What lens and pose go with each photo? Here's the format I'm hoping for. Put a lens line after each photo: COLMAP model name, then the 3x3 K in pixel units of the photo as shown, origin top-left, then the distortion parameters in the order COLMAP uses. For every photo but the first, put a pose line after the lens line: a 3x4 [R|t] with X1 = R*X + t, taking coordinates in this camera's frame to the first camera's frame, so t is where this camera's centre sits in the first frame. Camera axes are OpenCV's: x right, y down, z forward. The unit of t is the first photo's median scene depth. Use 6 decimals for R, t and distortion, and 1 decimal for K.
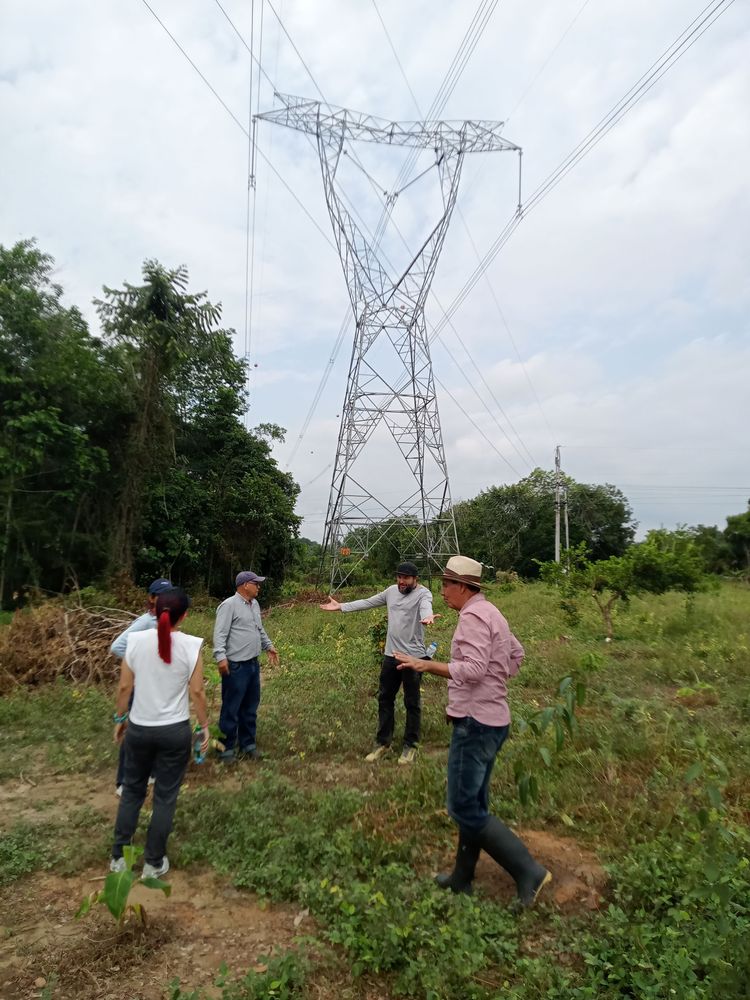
lens RADIAL K [[733.3, 0, 373.1], [0, 733.3, 499.9], [0, 0, 1]] dist [0.139414, -0.263783]
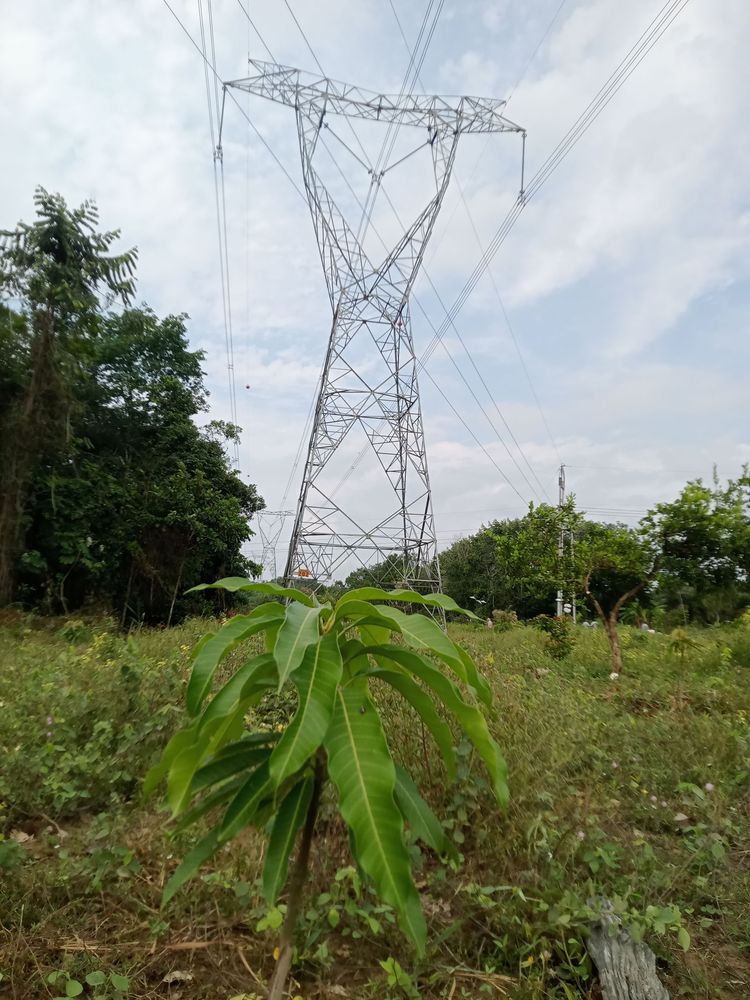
lens RADIAL K [[733.0, 0, 375.0], [0, 733.0, 500.0], [0, 0, 1]] dist [0.120527, -0.207041]
pose [[0.999500, 0.028686, -0.013305, 0.049412], [-0.029430, 0.997788, -0.059607, 0.033055], [0.011566, 0.059969, 0.998133, 0.153148]]
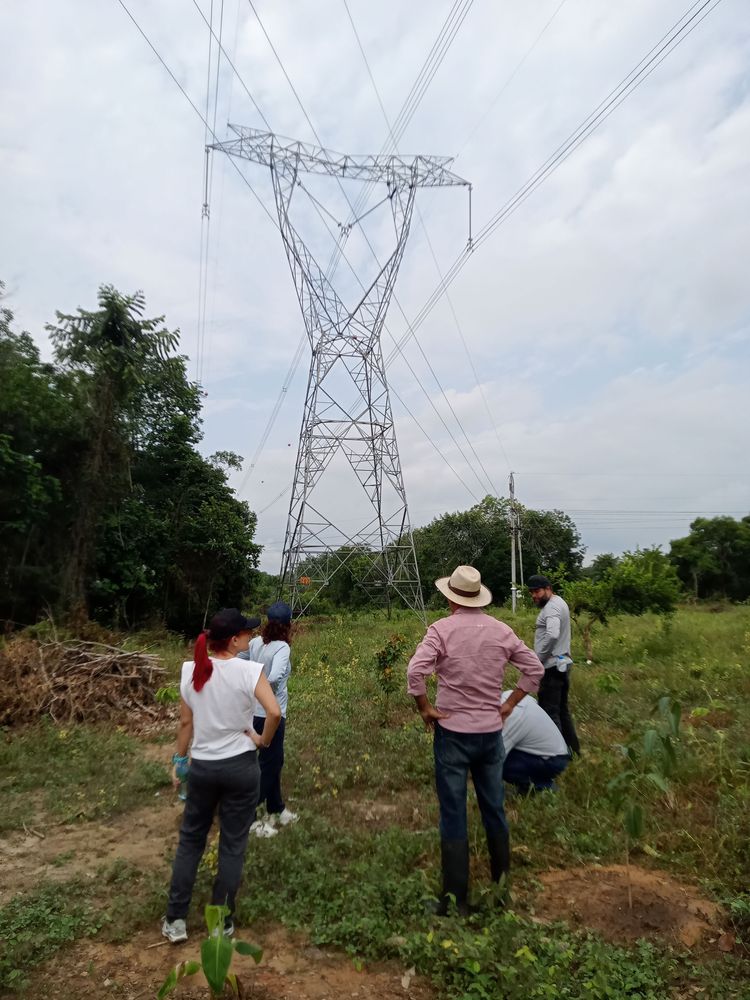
lens RADIAL K [[733.0, 0, 375.0], [0, 733.0, 500.0], [0, 0, 1]] dist [0.120527, -0.207041]
pose [[0.997334, -0.010398, 0.072233, -0.013368], [0.013221, 0.999163, -0.038710, 0.001886], [-0.071770, 0.039562, 0.996636, 0.007011]]
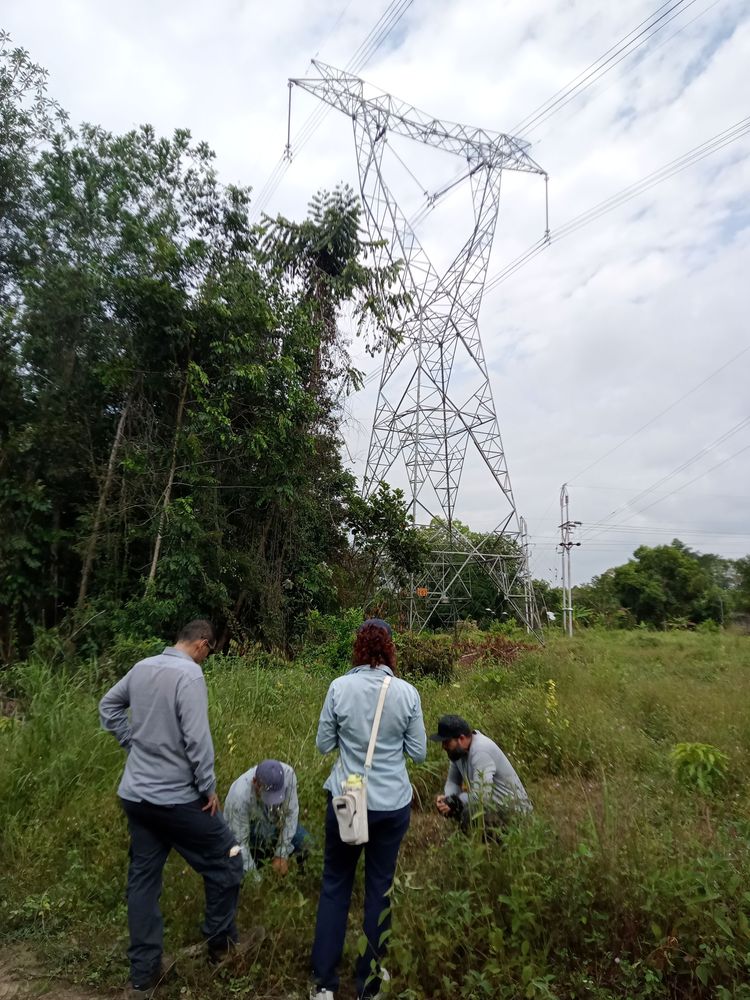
lens RADIAL K [[733.0, 0, 375.0], [0, 733.0, 500.0], [0, 0, 1]] dist [0.120527, -0.207041]
pose [[0.953405, 0.040481, 0.298965, -0.322915], [-0.018019, 0.996829, -0.077513, 0.030541], [-0.301155, 0.068514, 0.951111, 0.207816]]
